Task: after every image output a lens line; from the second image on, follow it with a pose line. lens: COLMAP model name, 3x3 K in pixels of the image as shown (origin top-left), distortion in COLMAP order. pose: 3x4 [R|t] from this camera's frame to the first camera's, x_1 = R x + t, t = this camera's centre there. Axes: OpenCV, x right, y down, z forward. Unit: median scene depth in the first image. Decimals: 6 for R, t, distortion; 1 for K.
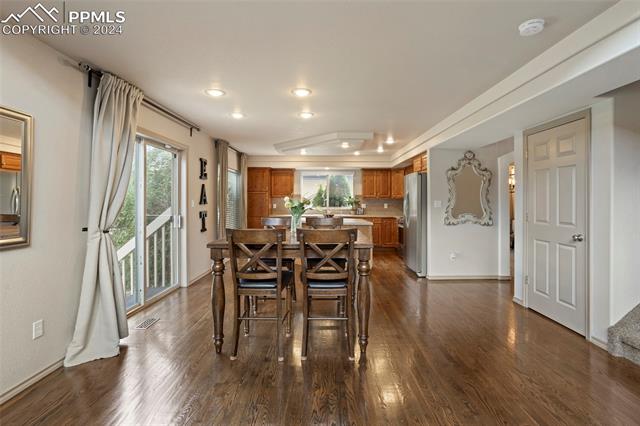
lens RADIAL K [[316.9, 0, 320.3], [0, 316.9, 203.5], [0, 0, 1]] dist [0.000899, 0.000594]
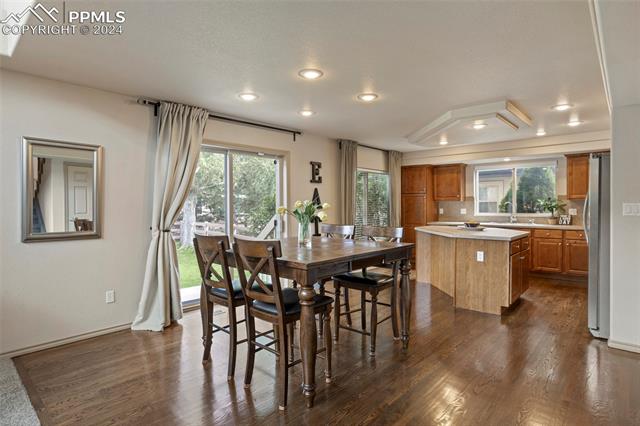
lens RADIAL K [[345.3, 0, 320.0], [0, 345.3, 213.0], [0, 0, 1]] dist [-0.025418, 0.001540]
pose [[0.741463, 0.010315, -0.670915, 0.350716], [-0.000921, 0.999897, 0.014355, -0.000368], [0.670993, -0.010026, 0.741395, 0.216318]]
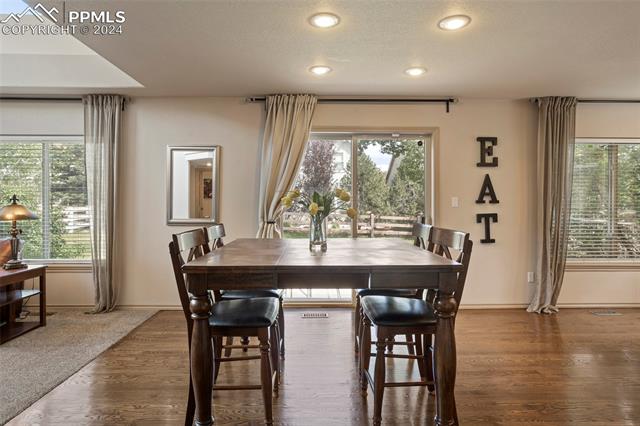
lens RADIAL K [[358.1, 0, 320.0], [0, 358.1, 213.0], [0, 0, 1]] dist [-0.027454, 0.000661]
pose [[0.019419, 0.030197, -0.999355, 0.392998], [-0.011553, 0.999484, 0.029976, 0.003505], [0.999745, 0.010963, 0.019758, 0.615900]]
